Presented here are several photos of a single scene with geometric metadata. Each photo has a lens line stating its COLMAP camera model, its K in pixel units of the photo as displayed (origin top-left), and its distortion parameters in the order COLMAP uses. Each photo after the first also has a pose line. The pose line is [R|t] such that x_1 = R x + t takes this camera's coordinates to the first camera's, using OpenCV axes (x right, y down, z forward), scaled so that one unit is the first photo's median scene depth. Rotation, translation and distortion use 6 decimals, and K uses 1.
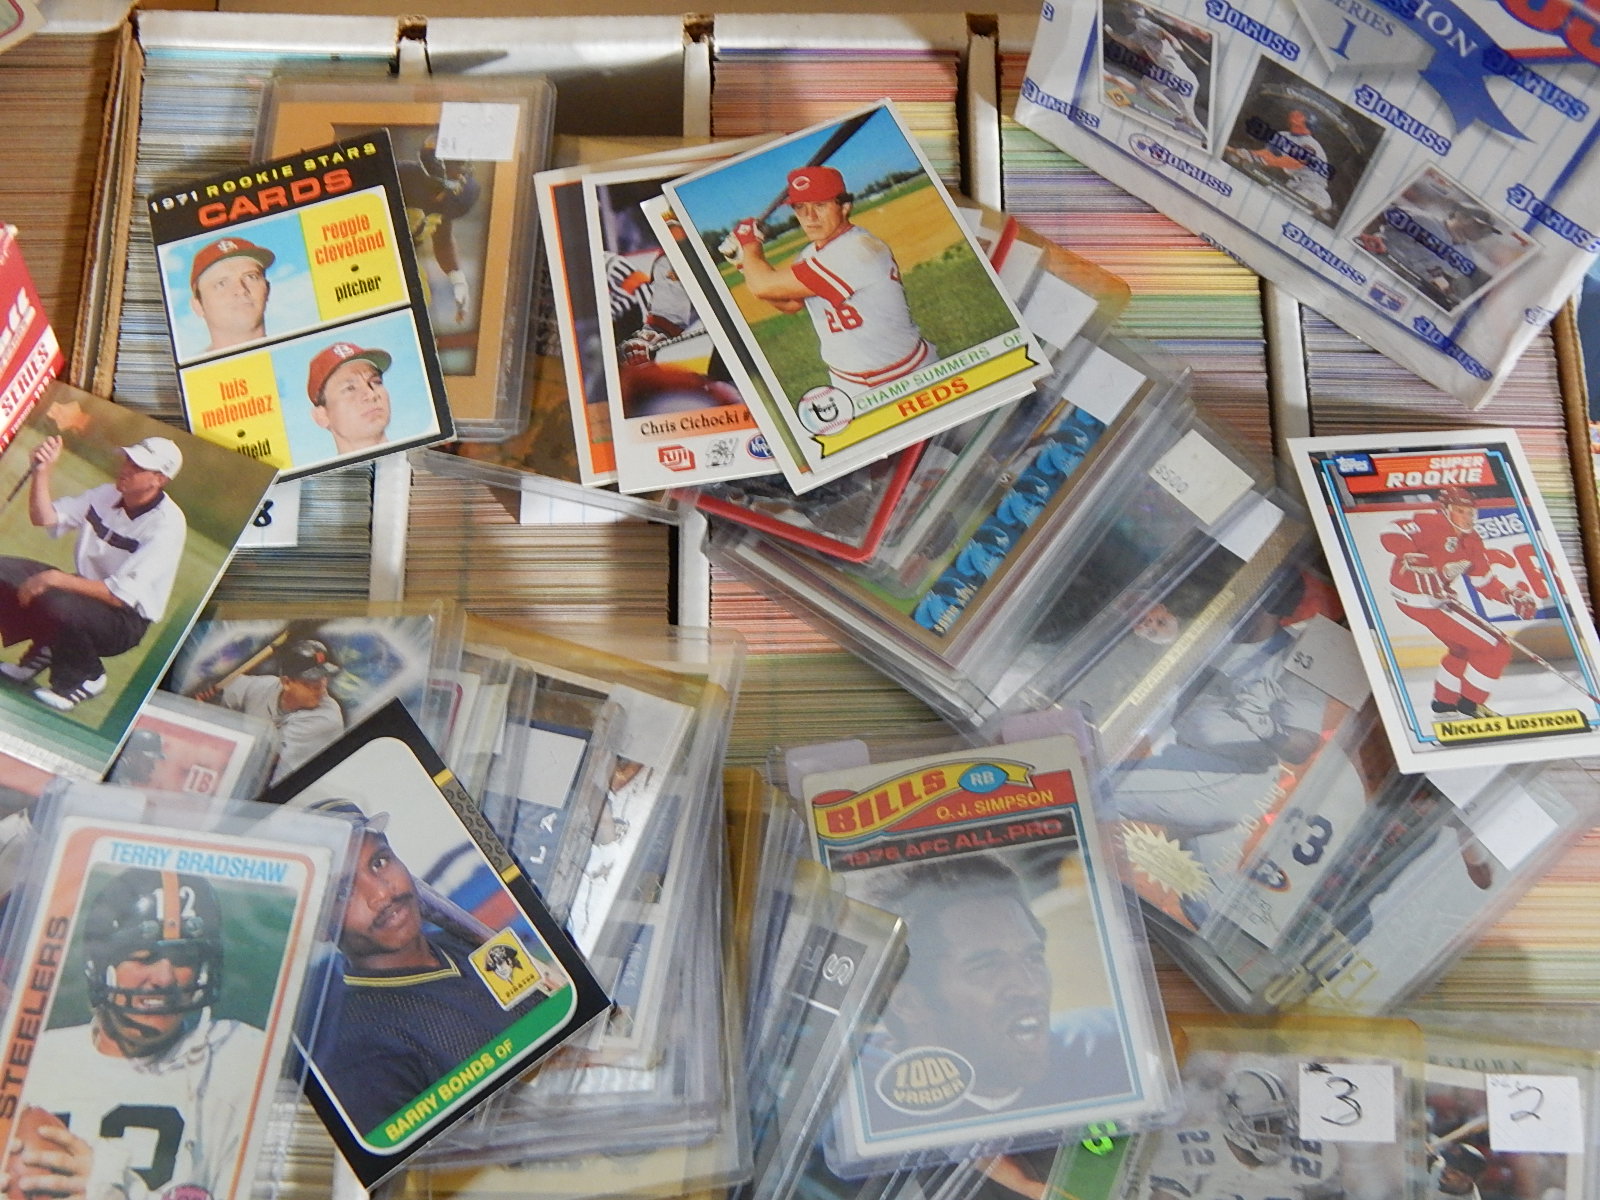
lens RADIAL K [[2285.0, 0, 809.6], [0, 2285.0, 574.6], [0, 0, 1]] dist [-0.011864, -0.038597]
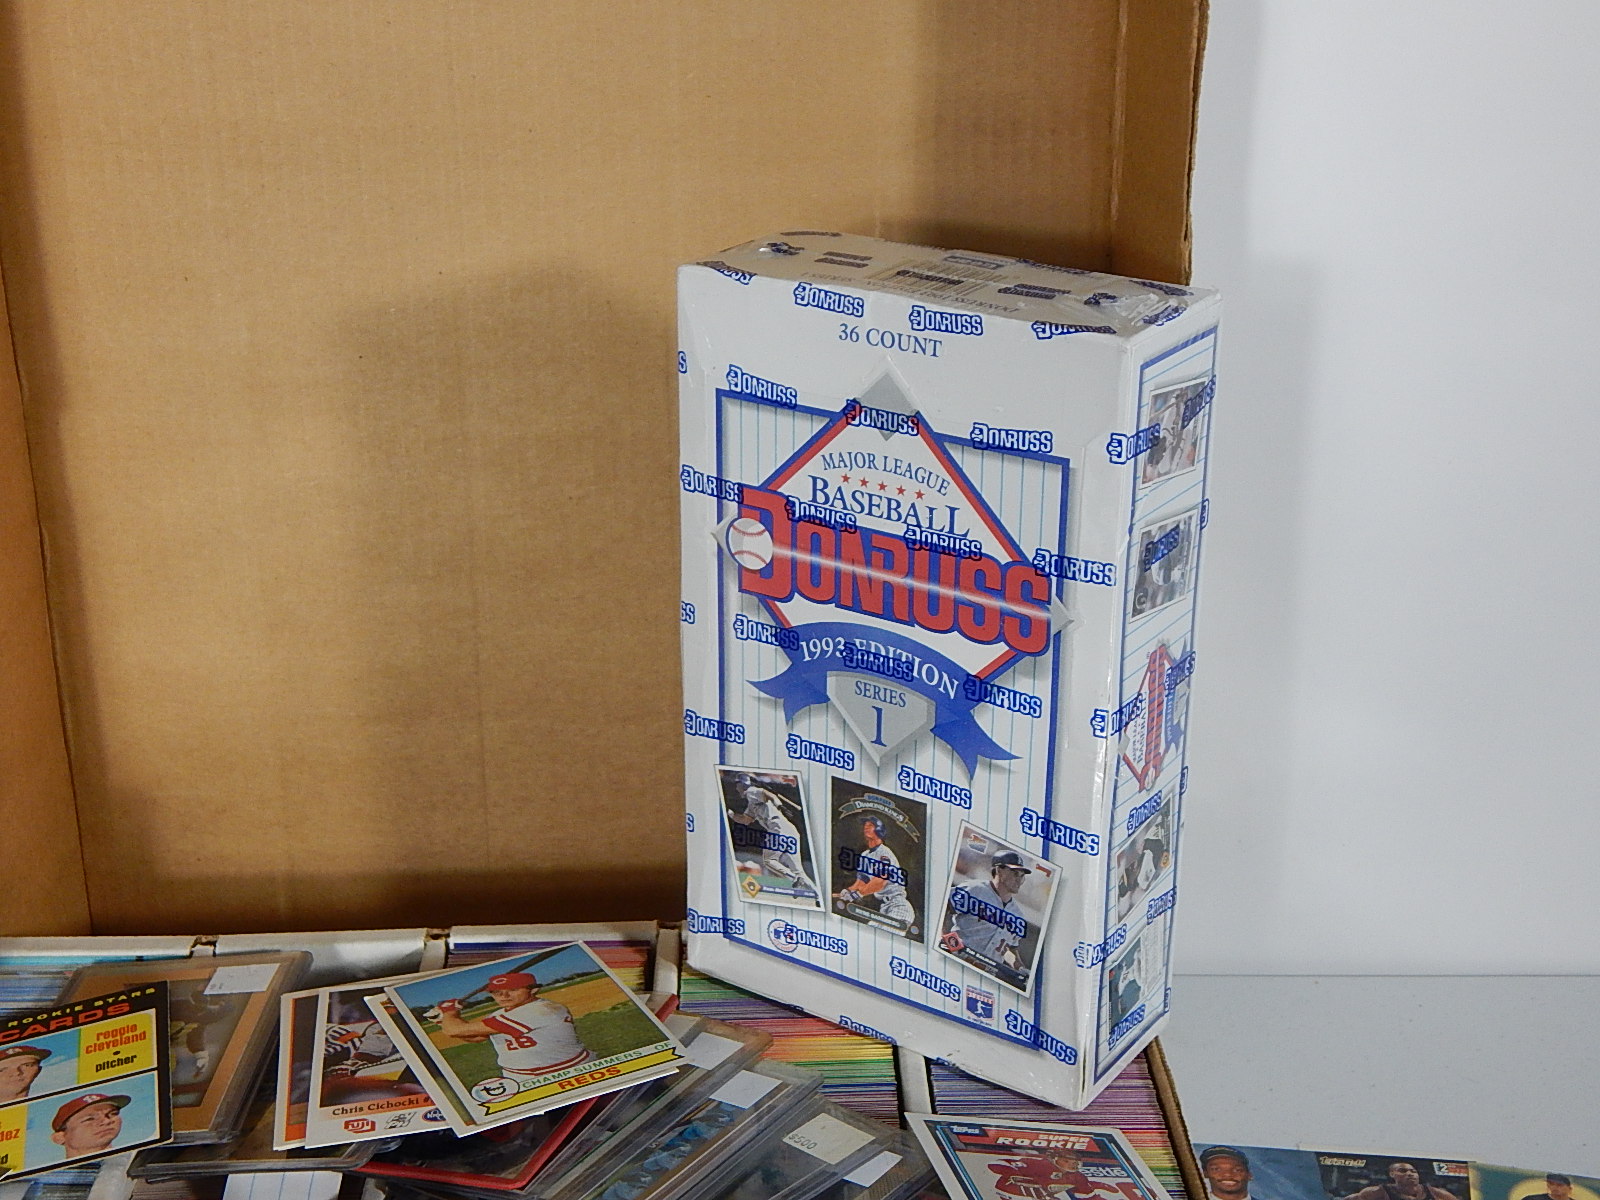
lens RADIAL K [[2213.2, 0, 817.2], [0, 2213.2, 594.0], [0, 0, 1]] dist [-0.001331, -0.078585]
pose [[0.998906, -0.045616, 0.010308, 0.171026], [0.038223, 0.669335, -0.741977, 0.600960], [0.026947, 0.741559, 0.670346, 0.072168]]
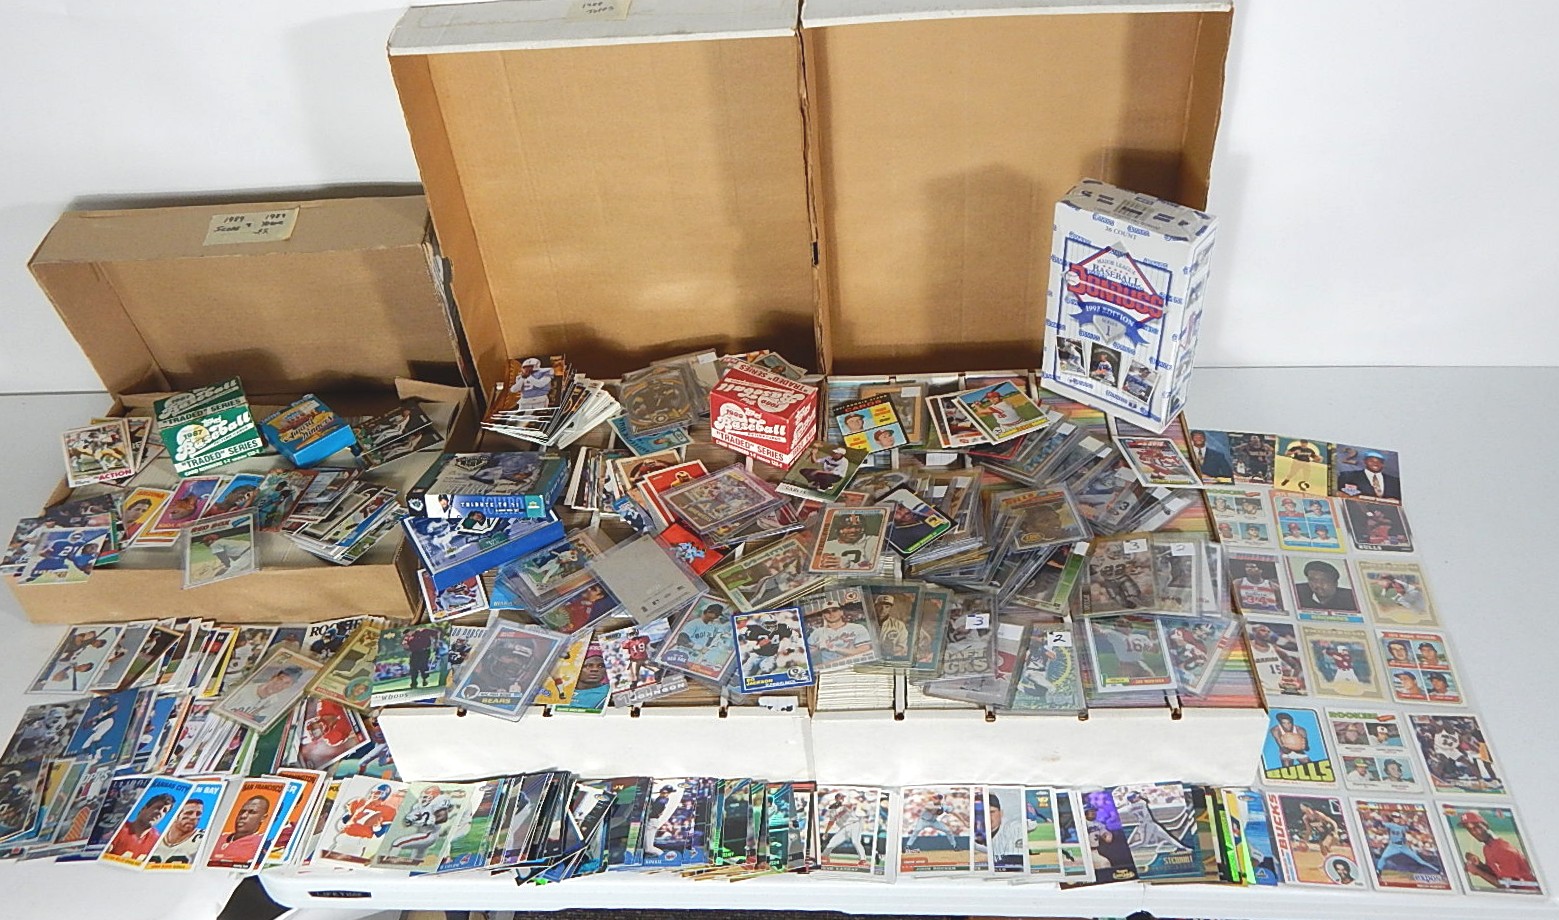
lens RADIAL K [[1283.5, 0, 796.8], [0, 1283.5, 451.0], [0, 0, 1]] dist [-0.011226, -0.003022]
pose [[0.992780, -0.044887, -0.111236, -0.103413], [-0.013071, 0.881340, -0.472301, 1.101769], [0.119237, 0.470345, 0.874390, -1.119845]]
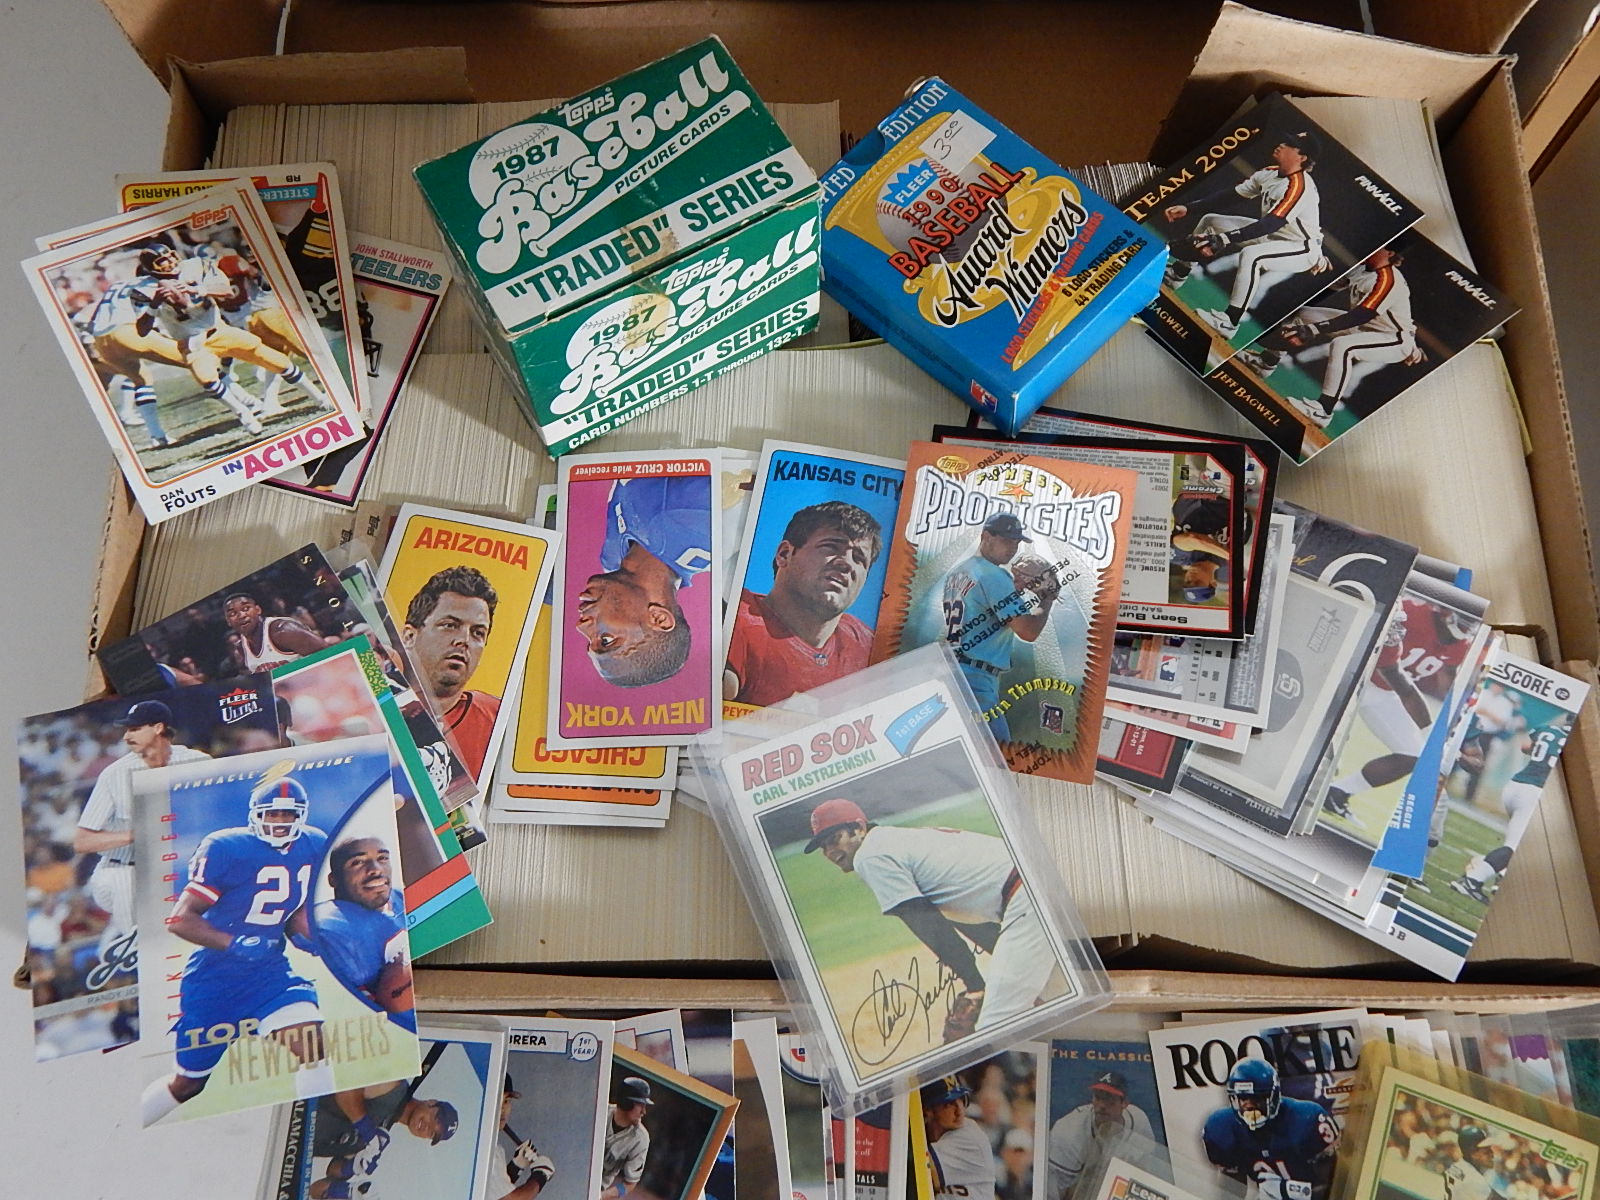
lens RADIAL K [[1441.0, 0, 803.2], [0, 1441.0, 596.8], [0, 0, 1]] dist [-0.003564, -0.019685]
pose [[0.998186, 0.007953, -0.059682, -1.437661], [-0.006071, 0.999480, 0.031664, 0.006133], [0.059903, -0.031245, 0.997715, 0.238658]]
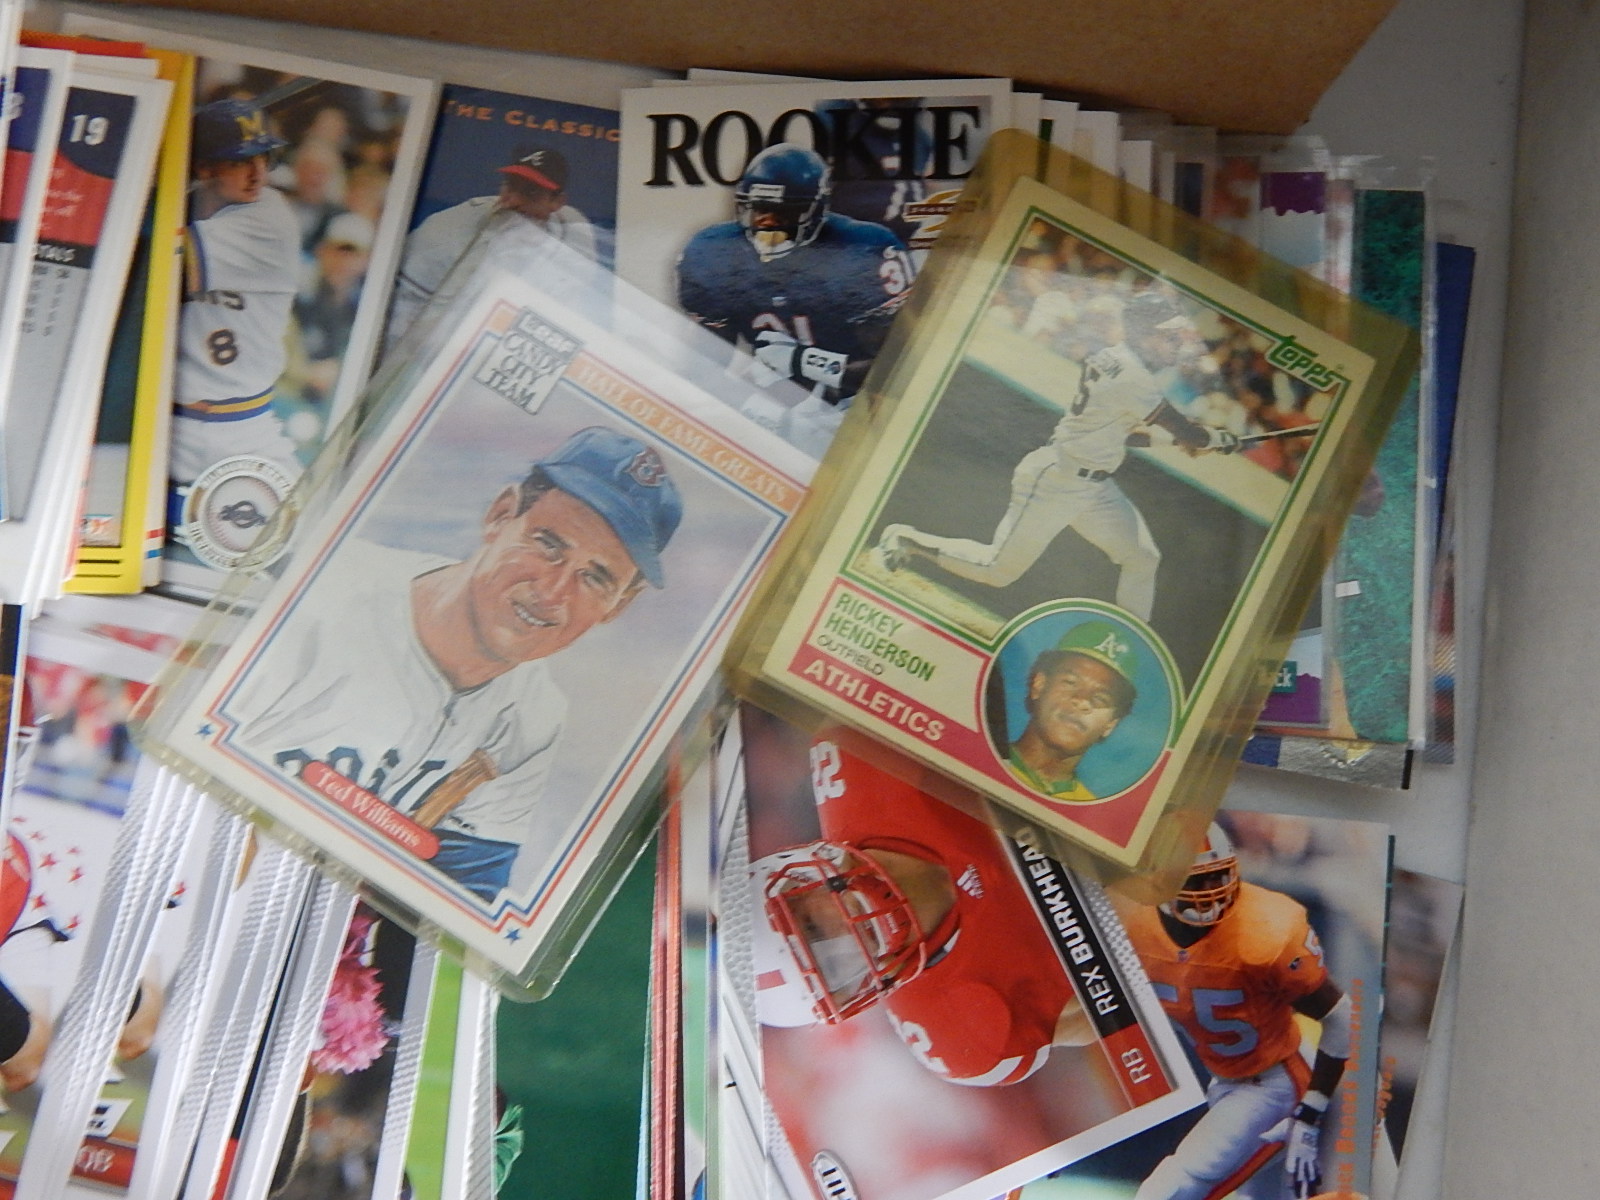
lens RADIAL K [[1441.0, 0, 803.2], [0, 1441.0, 596.8], [0, 0, 1]] dist [-0.003564, -0.019685]
pose [[0.988560, 0.141260, -0.052871, -1.195802], [-0.123643, 0.959713, 0.252317, 0.297376], [0.086383, -0.242893, 0.966199, 0.570842]]
